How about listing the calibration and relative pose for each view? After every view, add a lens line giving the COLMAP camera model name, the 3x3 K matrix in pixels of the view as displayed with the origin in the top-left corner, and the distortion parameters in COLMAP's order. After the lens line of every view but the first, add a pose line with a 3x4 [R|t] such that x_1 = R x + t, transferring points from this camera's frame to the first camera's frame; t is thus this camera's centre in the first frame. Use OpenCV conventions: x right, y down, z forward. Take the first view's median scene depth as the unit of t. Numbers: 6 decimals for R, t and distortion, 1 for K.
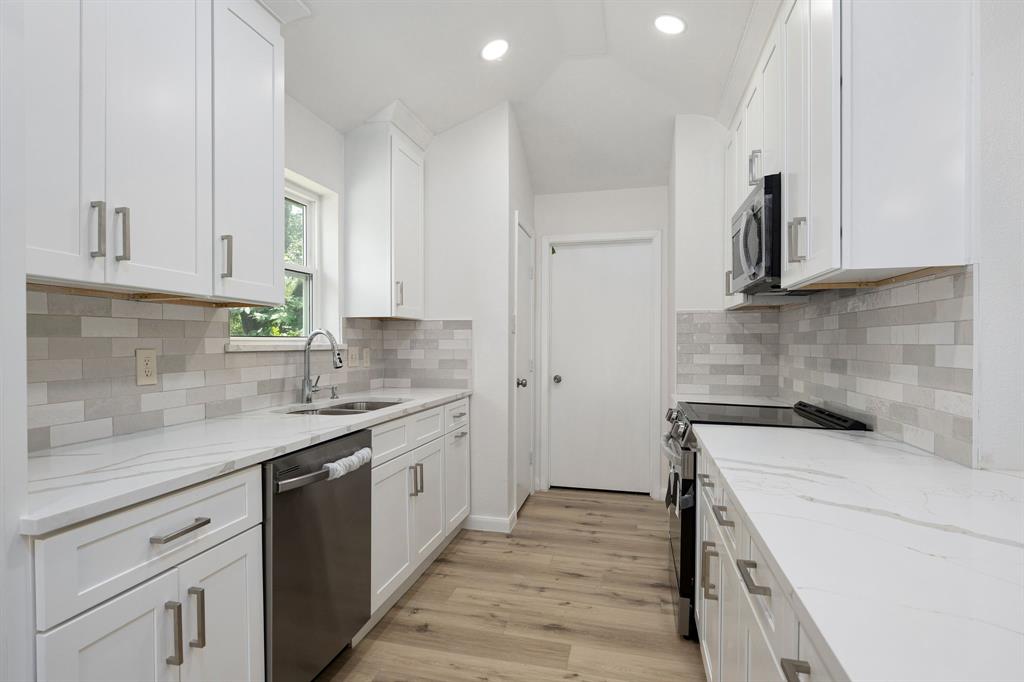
lens RADIAL K [[535.3, 0, 508.4], [0, 535.3, 345.5], [0, 0, 1]] dist [-0.001374, -0.000074]
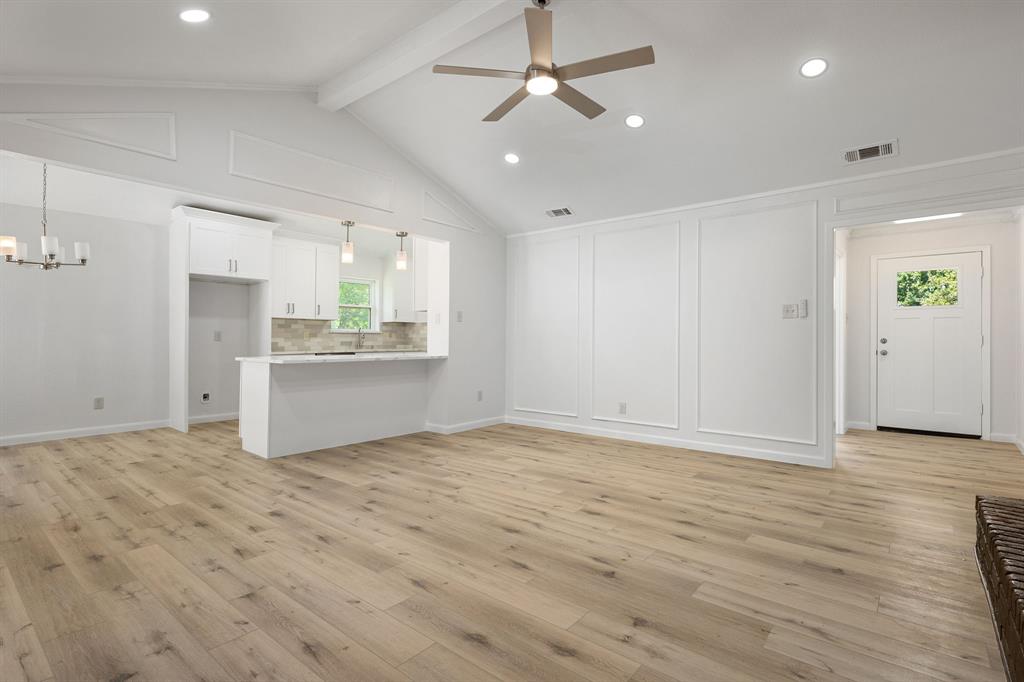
lens RADIAL K [[483.4, 0, 514.1], [0, 483.4, 337.5], [0, 0, 1]] dist [-0.003034, 0.000411]
pose [[0.904247, -0.001732, -0.427006, 1.458060], [-0.001591, 0.999971, -0.007424, 0.047933], [0.427006, 0.007393, 0.904218, -1.053464]]
